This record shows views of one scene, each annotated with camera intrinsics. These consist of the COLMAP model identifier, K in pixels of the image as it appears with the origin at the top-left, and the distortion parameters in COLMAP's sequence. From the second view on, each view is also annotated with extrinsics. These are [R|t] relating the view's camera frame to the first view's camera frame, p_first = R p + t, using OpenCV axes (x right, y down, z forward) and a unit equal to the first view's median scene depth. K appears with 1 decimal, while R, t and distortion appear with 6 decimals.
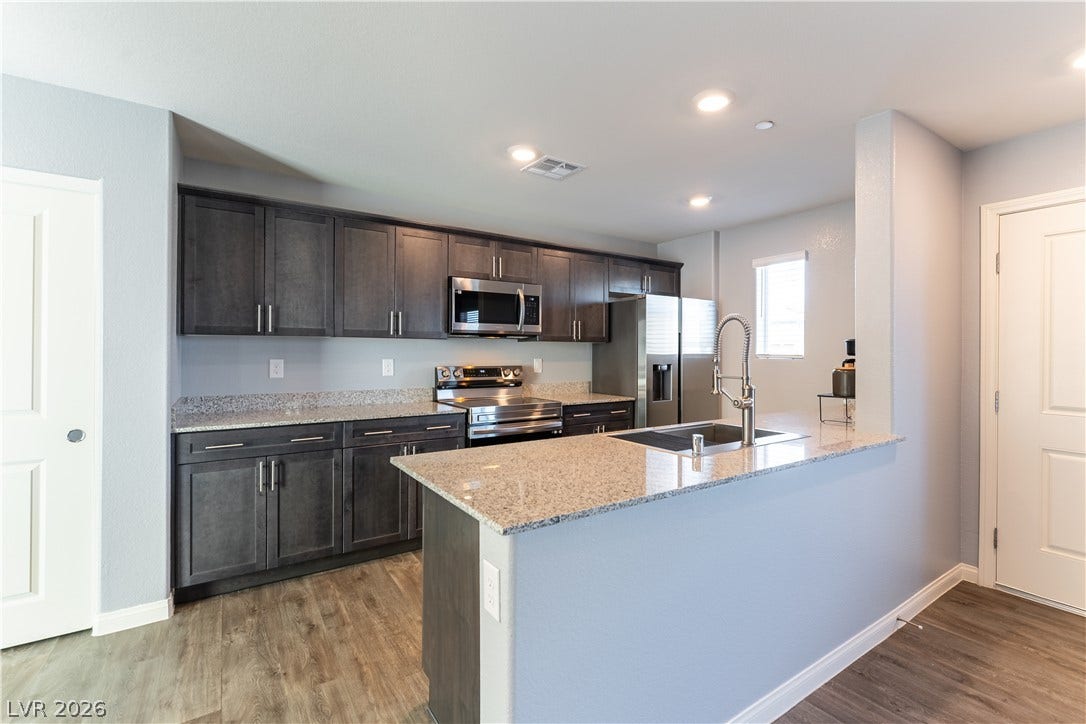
lens RADIAL K [[484.0, 0, 546.1], [0, 484.0, 349.4], [0, 0, 1]] dist [-0.000683, -0.000638]
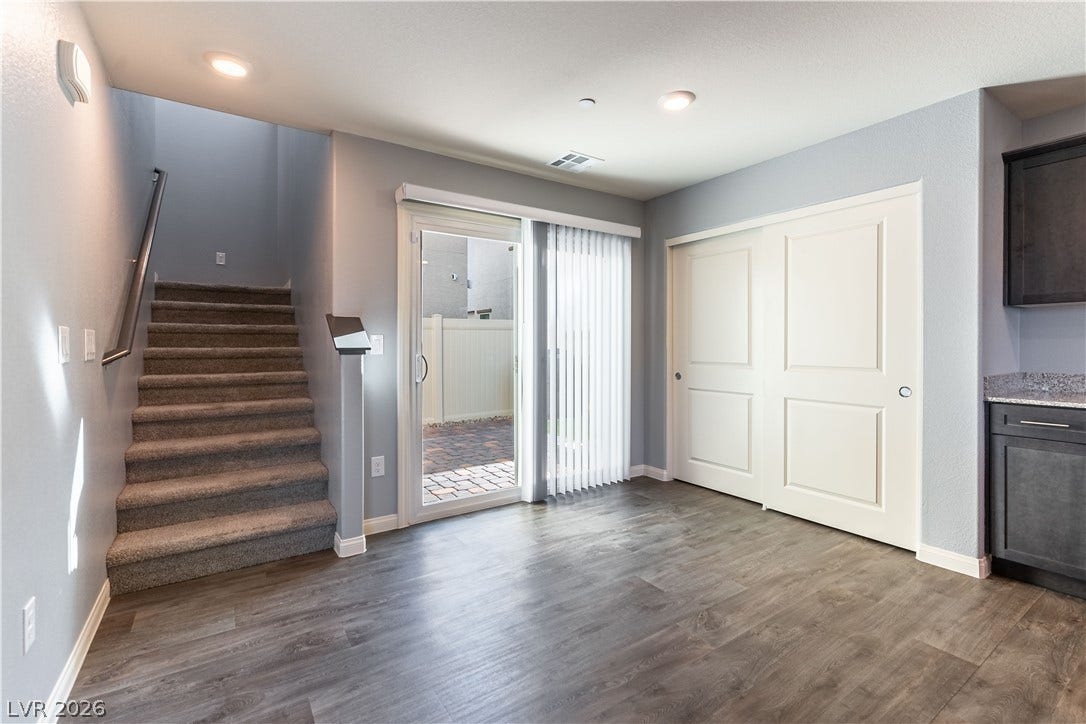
lens RADIAL K [[484.0, 0, 546.1], [0, 484.0, 349.4], [0, 0, 1]] dist [-0.000683, -0.000638]
pose [[-0.005757, 0.003987, -0.999975, 0.254863], [0.003872, 0.999985, 0.003965, 0.055006], [0.999976, -0.003849, -0.005773, 0.074160]]
